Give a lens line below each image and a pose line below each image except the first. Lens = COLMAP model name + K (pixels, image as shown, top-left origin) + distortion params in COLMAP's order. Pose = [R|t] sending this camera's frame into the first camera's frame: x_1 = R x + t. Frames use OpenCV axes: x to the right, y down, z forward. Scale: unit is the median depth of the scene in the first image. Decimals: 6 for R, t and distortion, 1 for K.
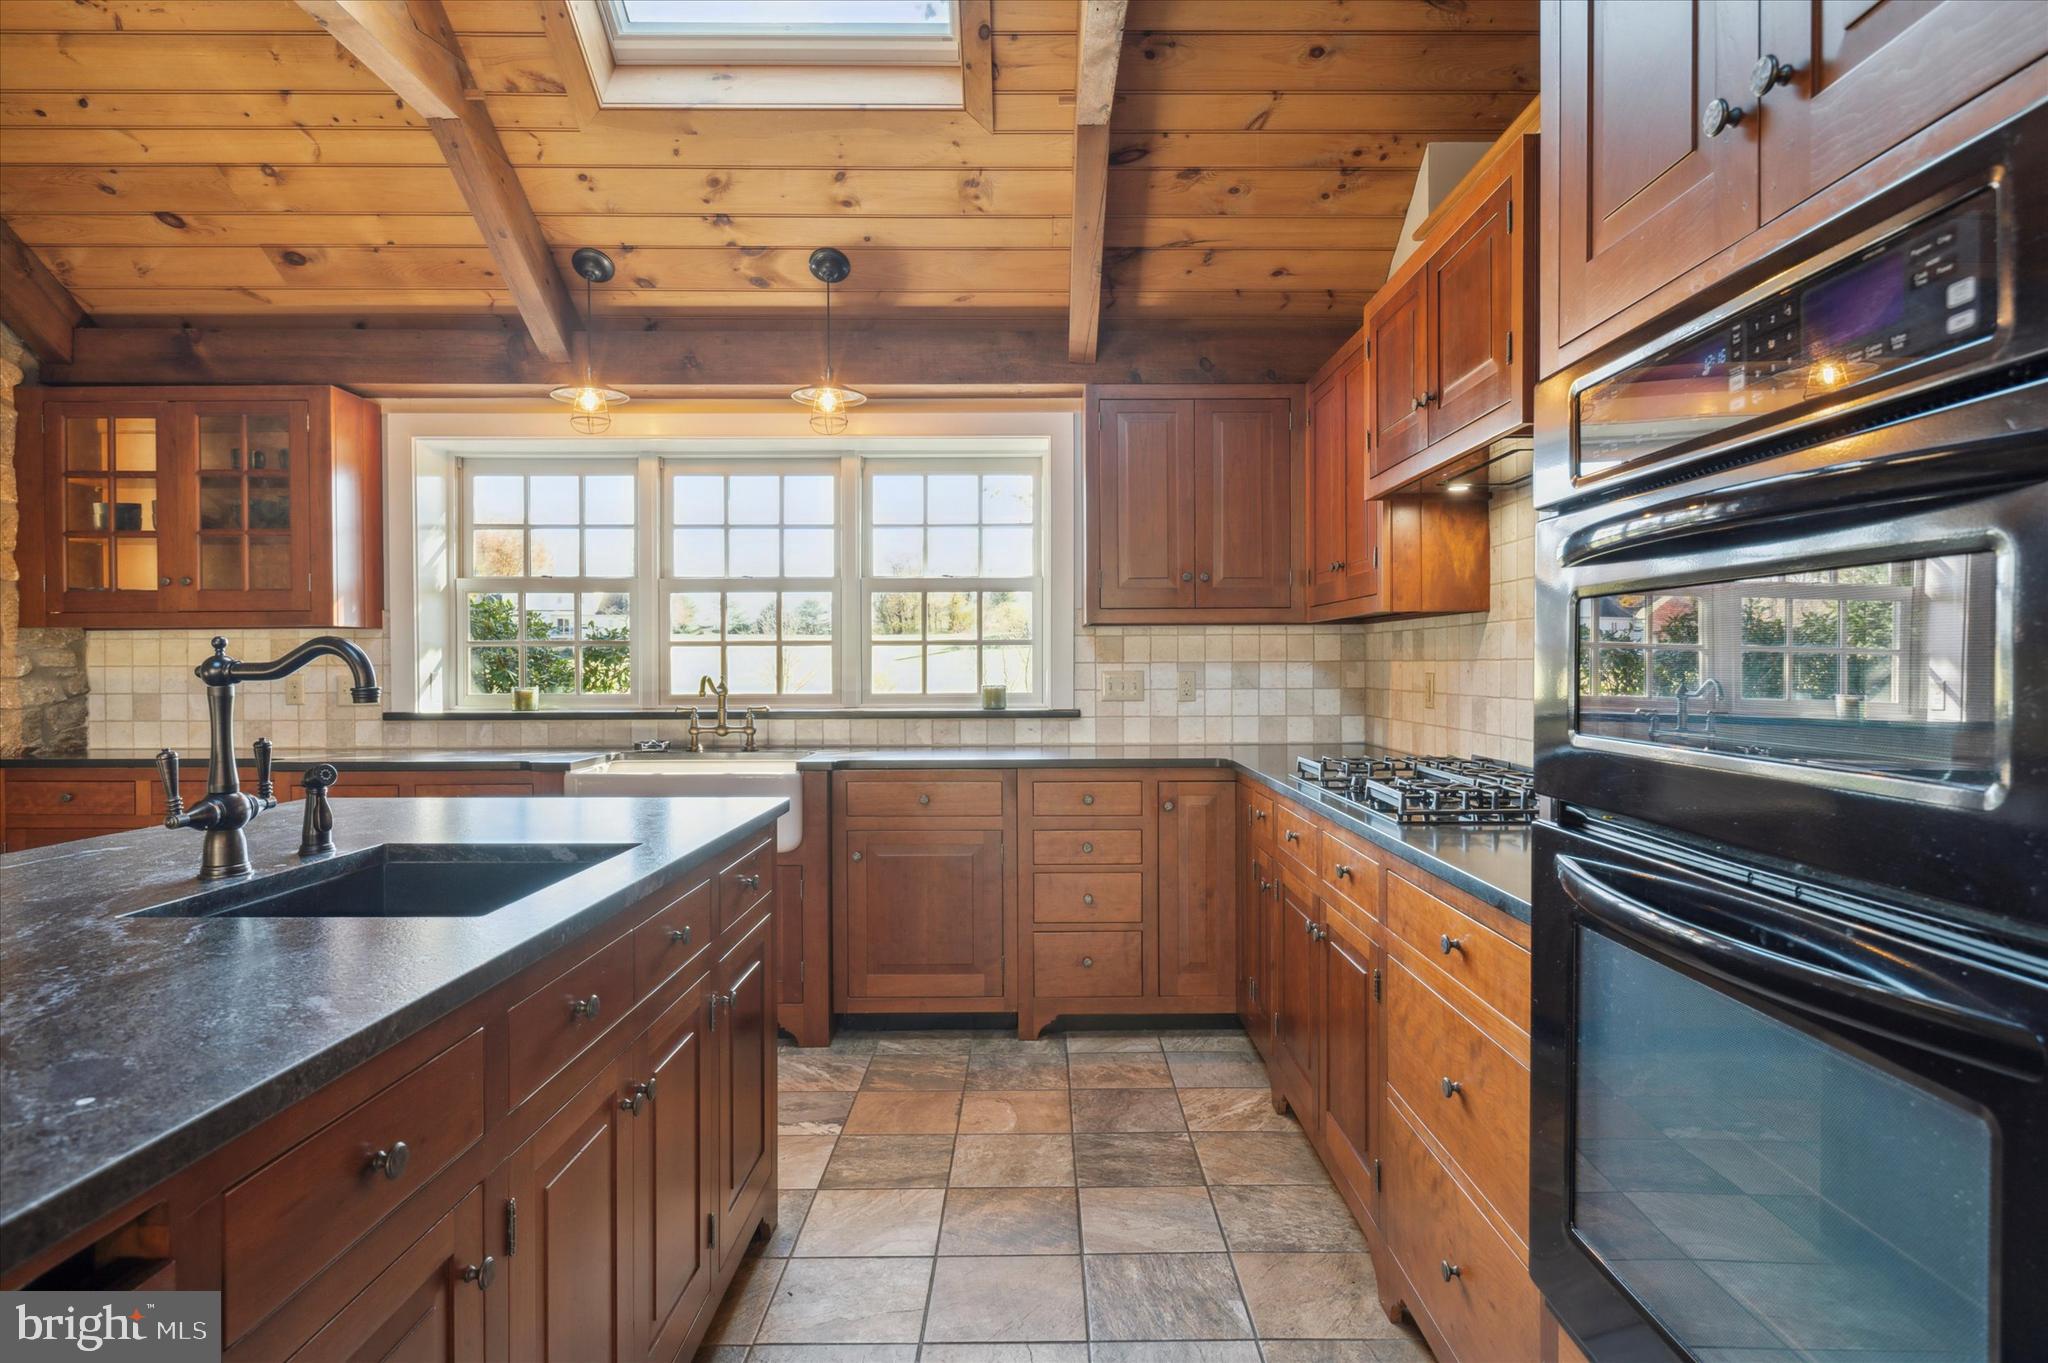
lens RADIAL K [[1146.3, 0, 1024.0], [0, 1146.3, 681.5], [0, 0, 1]] dist [0.004621, 0.000155]
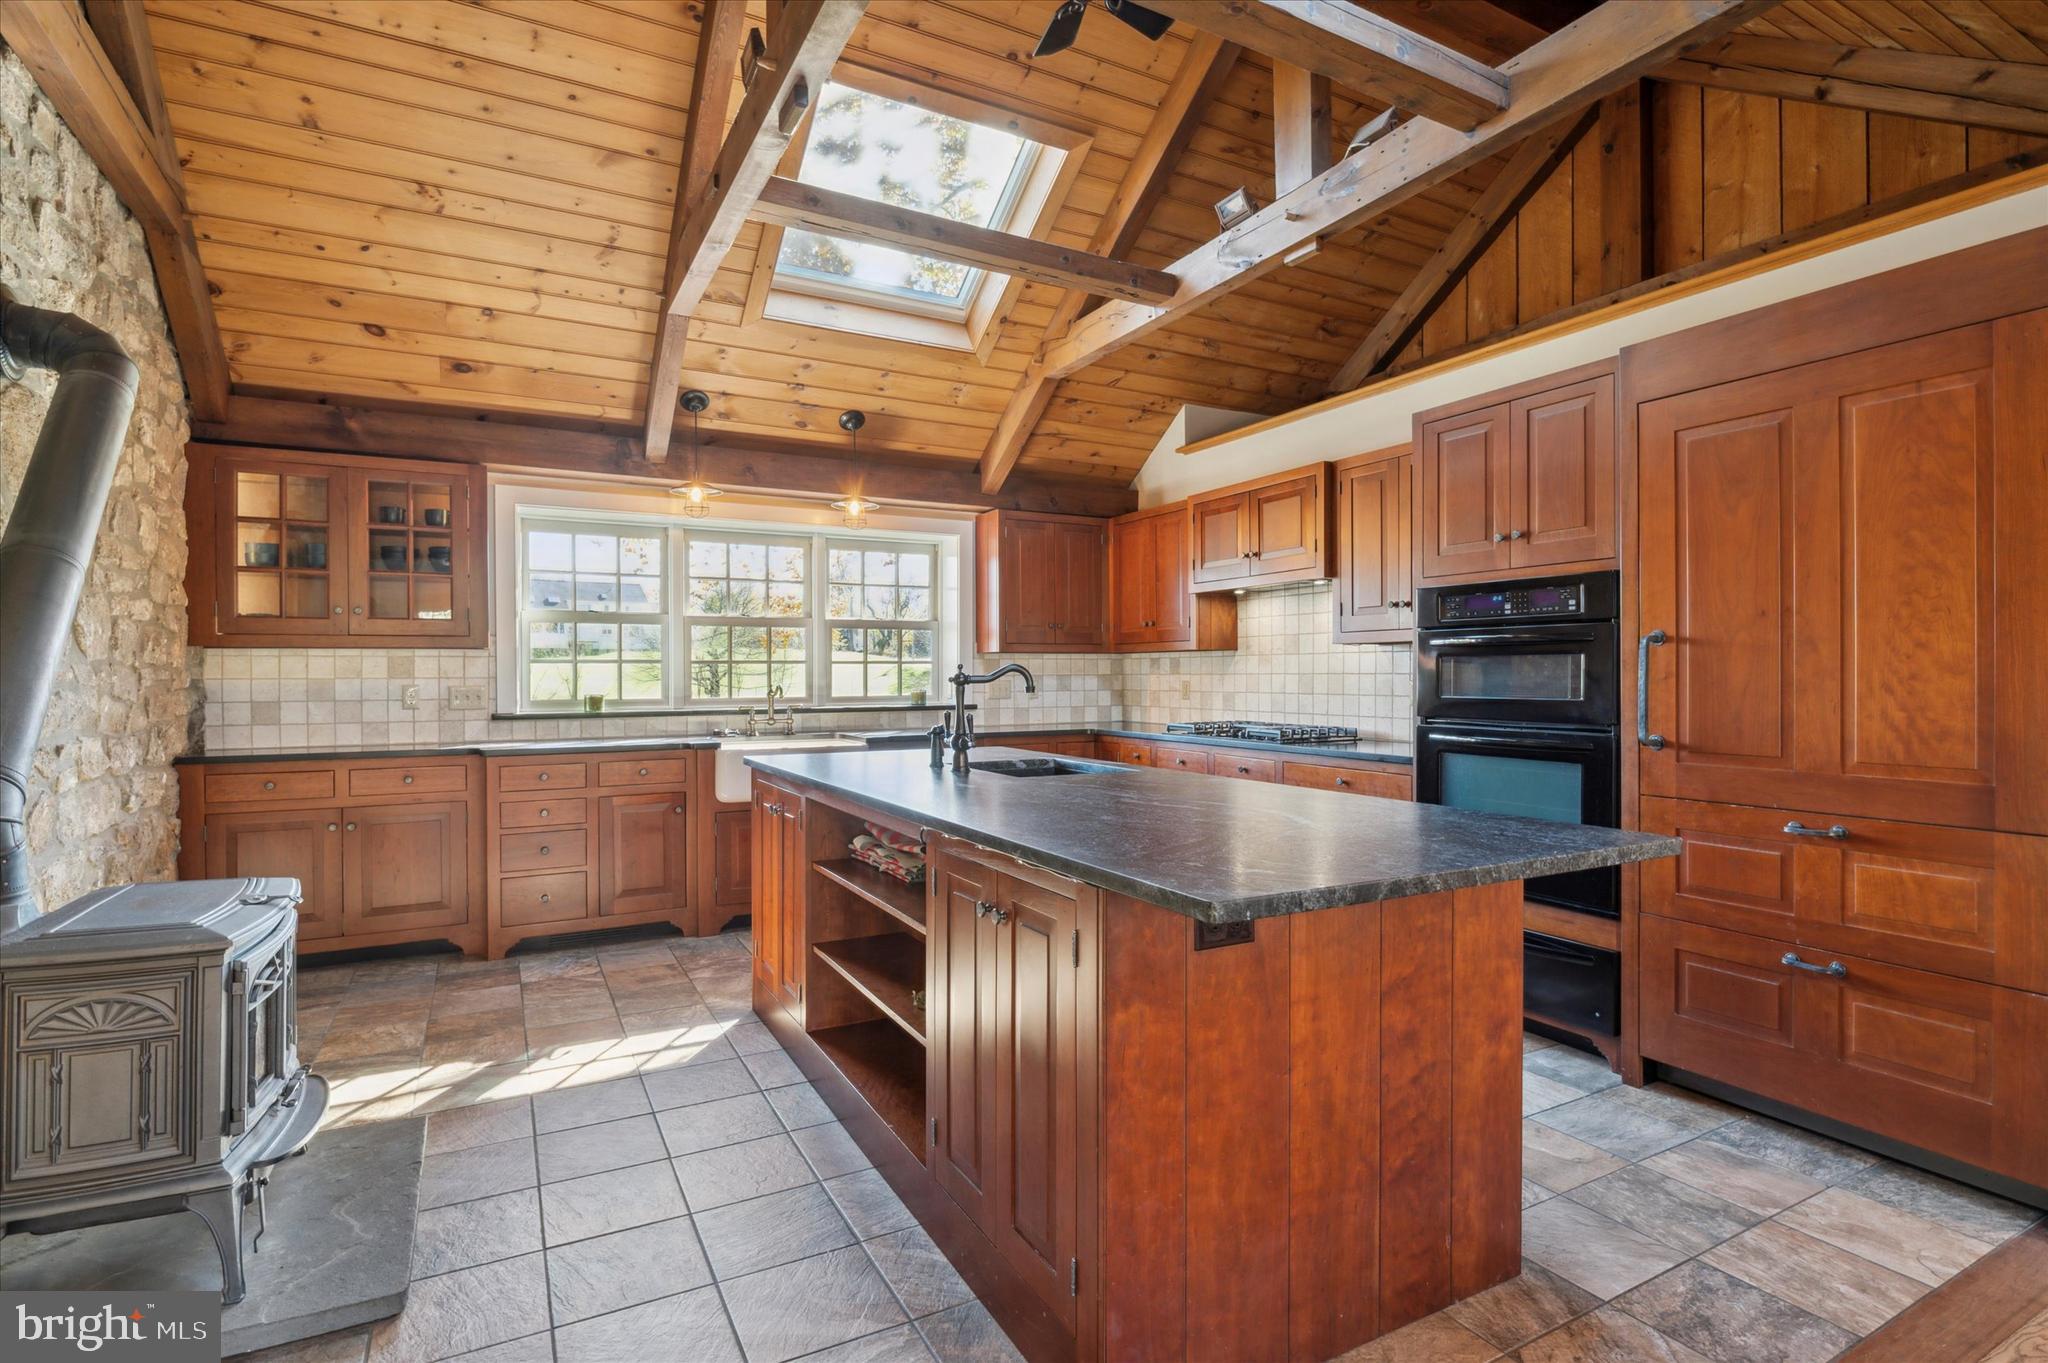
lens RADIAL K [[1005.4, 0, 1033.2], [0, 1005.4, 679.9], [0, 0, 1]] dist [-0.002828, -0.000802]
pose [[0.878994, -0.002274, 0.476828, -0.587057], [0.007845, 0.999922, -0.009693, 0.004380], [-0.476769, 0.012261, 0.878943, -0.303794]]
